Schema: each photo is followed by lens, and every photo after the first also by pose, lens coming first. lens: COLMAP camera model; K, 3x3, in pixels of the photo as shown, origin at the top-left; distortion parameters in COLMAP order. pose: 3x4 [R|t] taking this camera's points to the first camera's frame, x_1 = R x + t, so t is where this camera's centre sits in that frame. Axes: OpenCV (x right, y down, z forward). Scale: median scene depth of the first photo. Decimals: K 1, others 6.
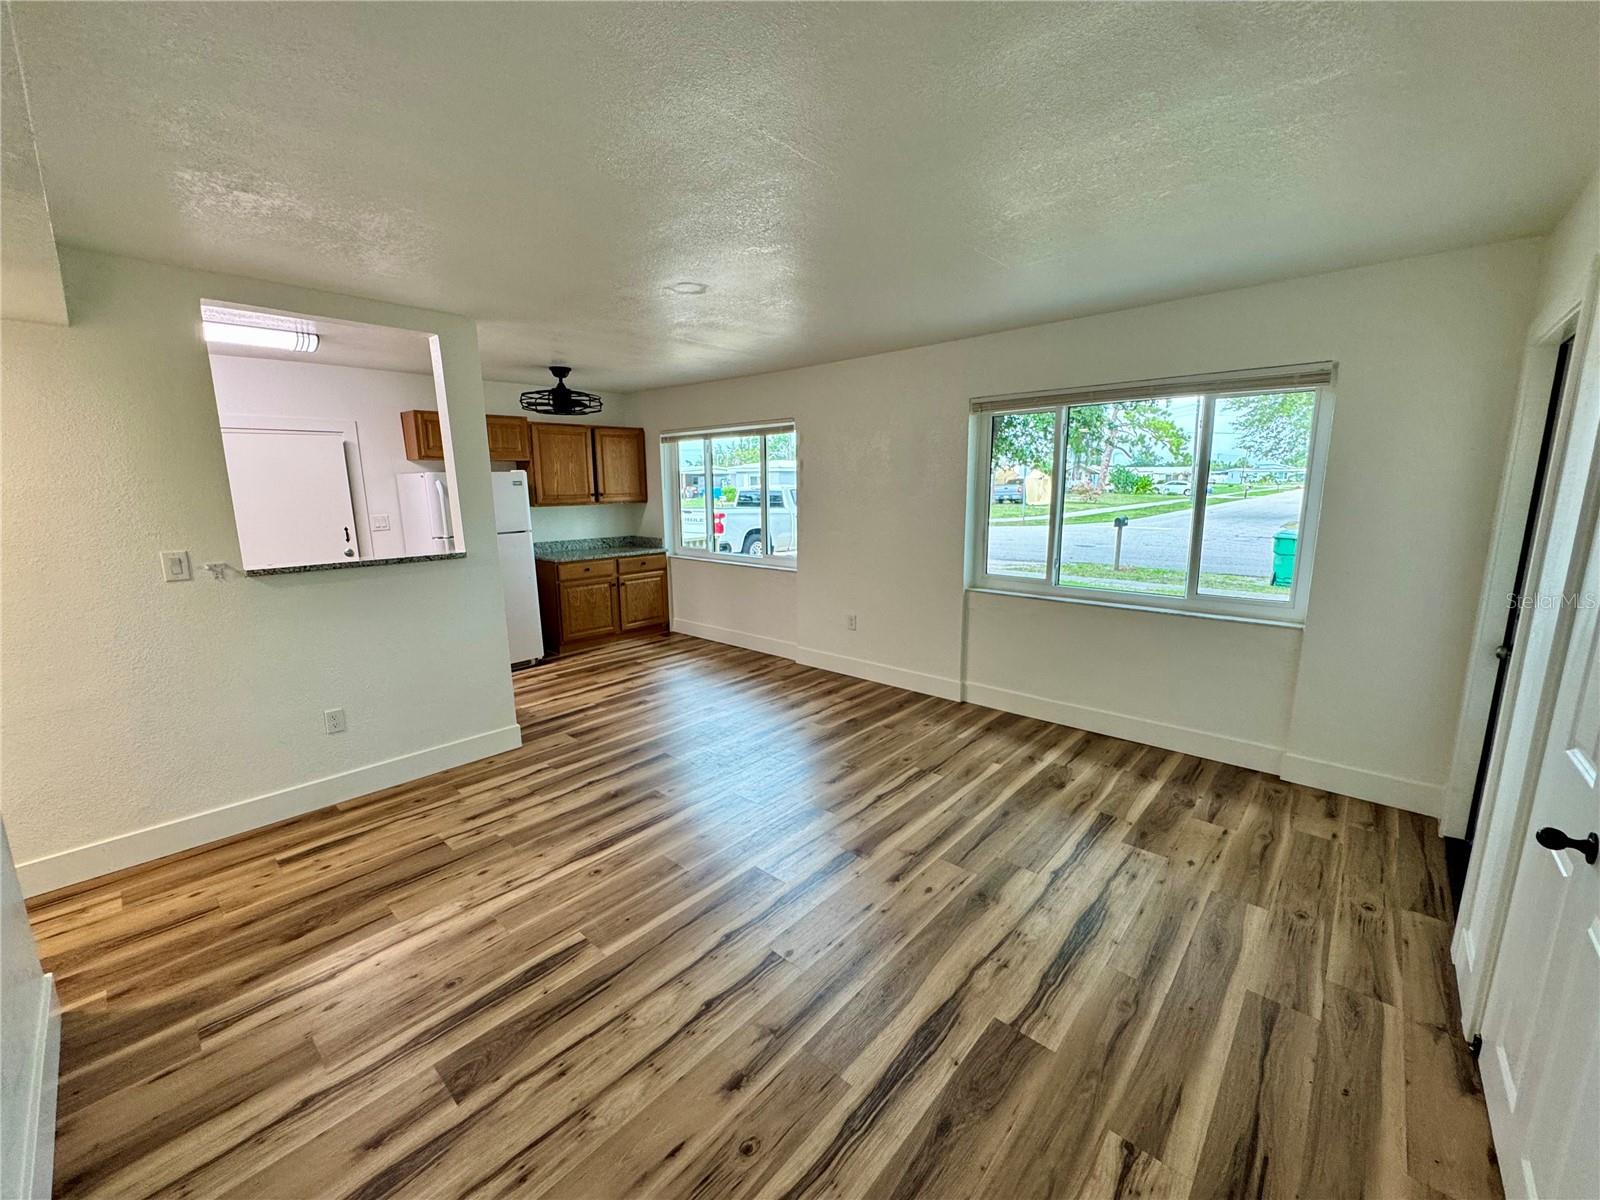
lens RADIAL K [[640.4, 0, 799.5], [0, 640.4, 598.6], [0, 0, 1]] dist [-0.002215, 0.000198]
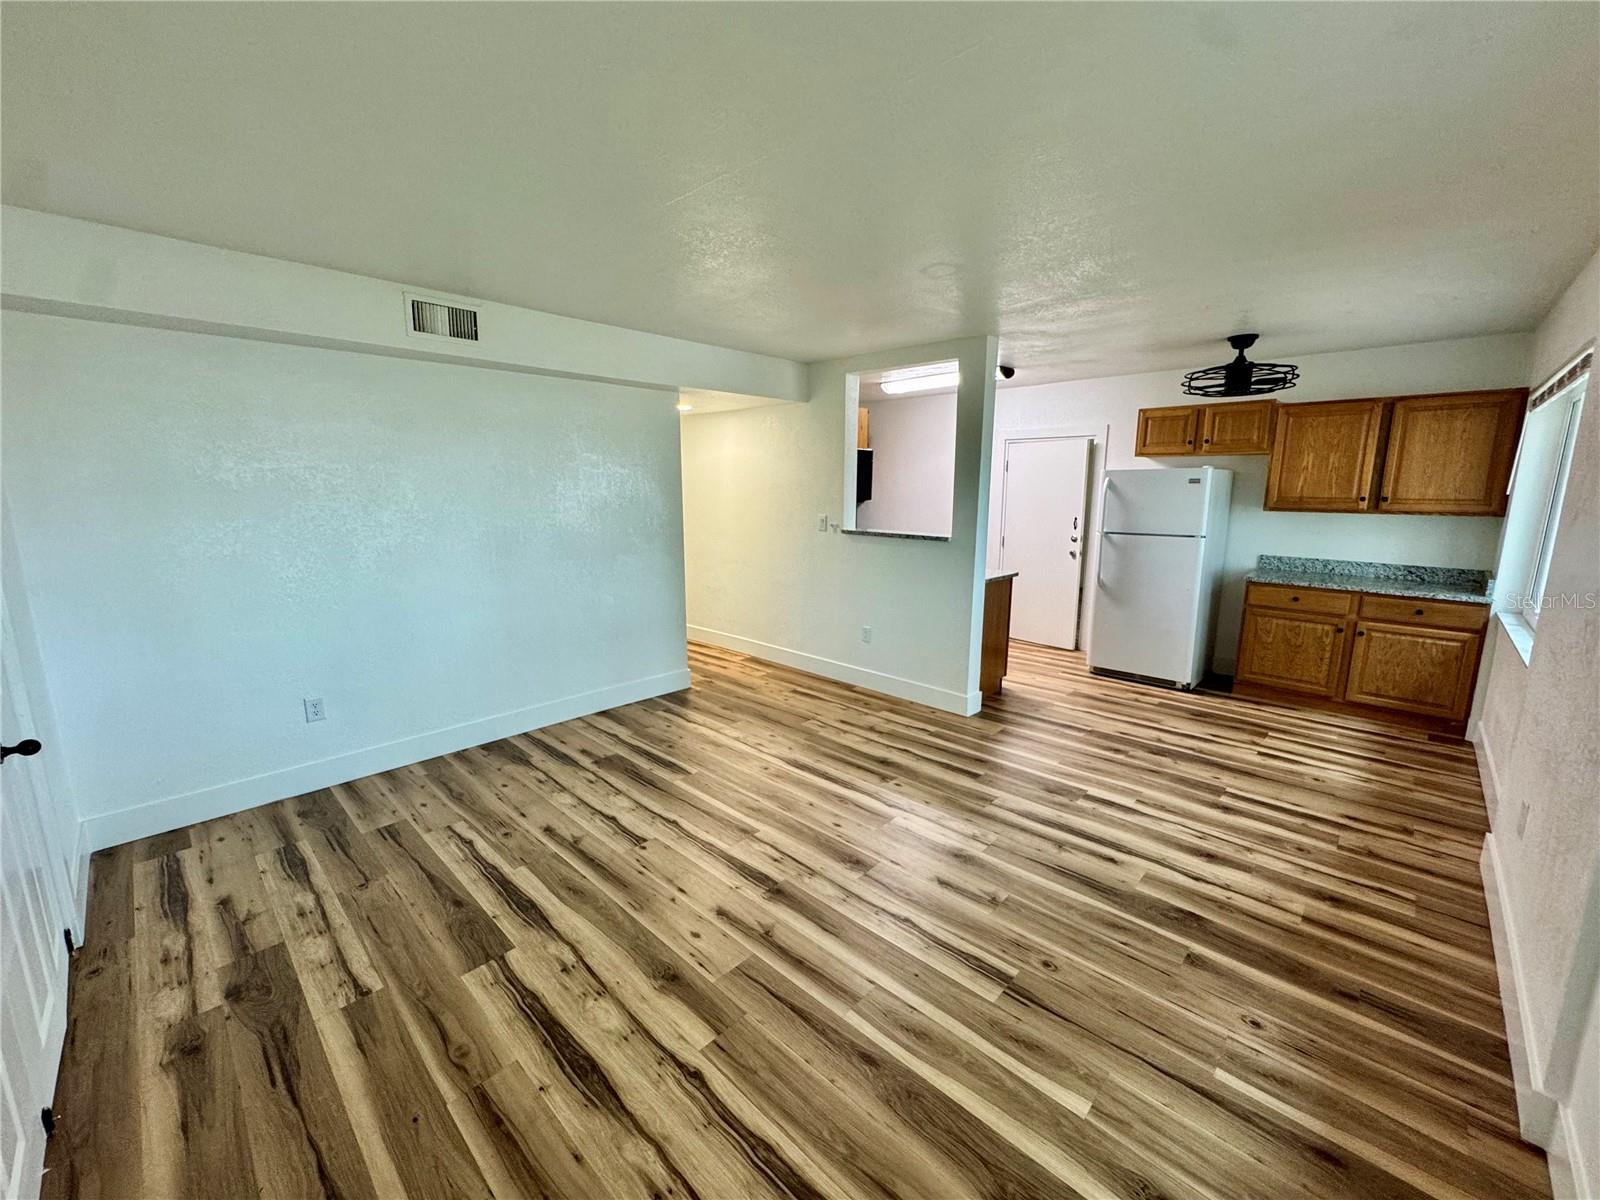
lens RADIAL K [[640.4, 0, 799.5], [0, 640.4, 598.6], [0, 0, 1]] dist [-0.002215, 0.000198]
pose [[-0.026531, 0.188810, -0.981655, 0.528641], [-0.182796, 0.964527, 0.190456, -0.105898], [0.982793, 0.184495, 0.008924, 0.558839]]
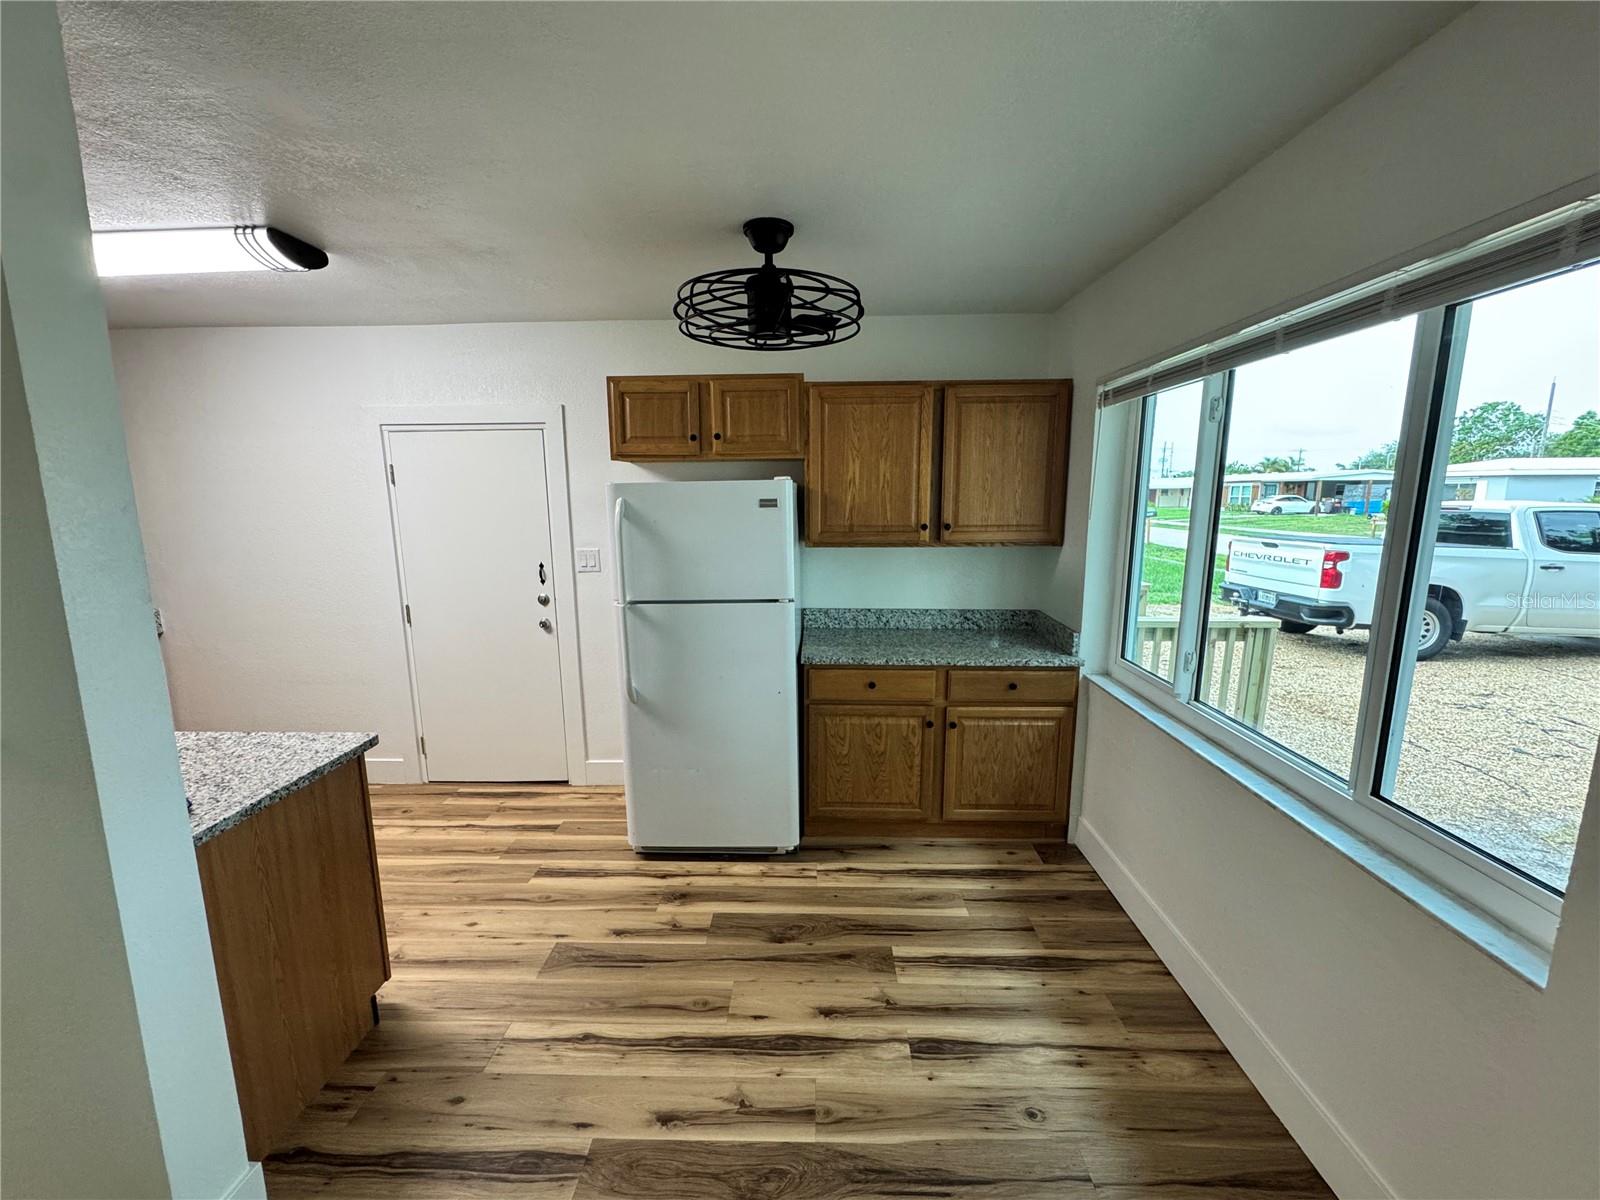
lens RADIAL K [[640.4, 0, 799.5], [0, 640.4, 598.6], [0, 0, 1]] dist [-0.002215, 0.000198]
pose [[0.652184, 0.131525, -0.746563, -0.026681], [-0.140249, 0.988767, 0.051677, -0.162822], [0.744974, 0.071002, 0.663304, 0.831185]]
